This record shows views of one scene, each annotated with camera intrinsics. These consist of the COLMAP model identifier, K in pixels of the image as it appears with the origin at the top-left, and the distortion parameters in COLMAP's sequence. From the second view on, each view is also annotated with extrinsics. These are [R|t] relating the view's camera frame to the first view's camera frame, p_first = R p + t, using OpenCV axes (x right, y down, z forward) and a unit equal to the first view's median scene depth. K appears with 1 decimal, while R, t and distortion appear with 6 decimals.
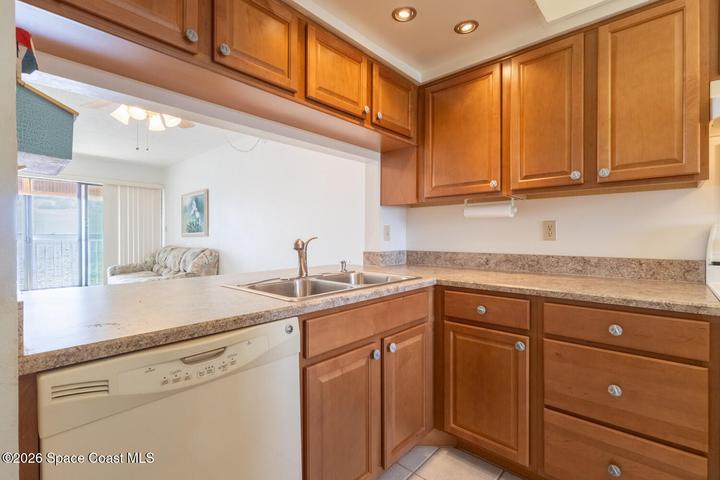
lens RADIAL K [[331.8, 0, 360.0], [0, 331.8, 240.0], [0, 0, 1]] dist [0.001384, 0.000131]
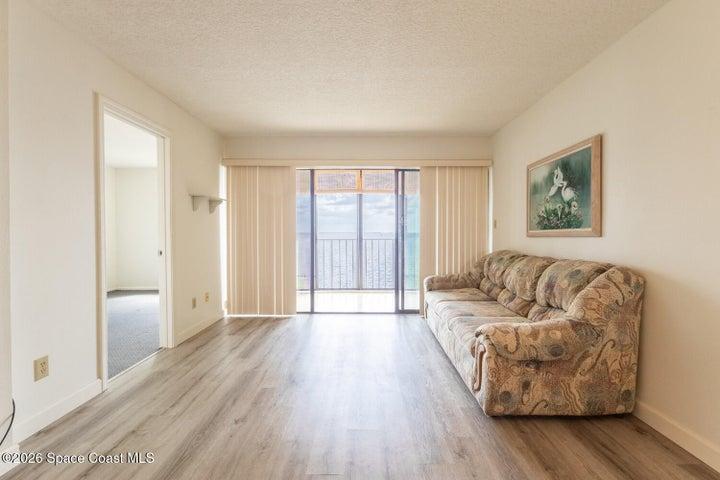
lens RADIAL K [[329.4, 0, 359.0], [0, 329.4, 237.8], [0, 0, 1]] dist [-0.001171, -0.000058]
pose [[0.666226, 0.007261, -0.745715, -0.324869], [-0.007346, 0.999968, 0.003173, -0.007932], [0.745714, 0.003364, 0.666258, 0.421770]]
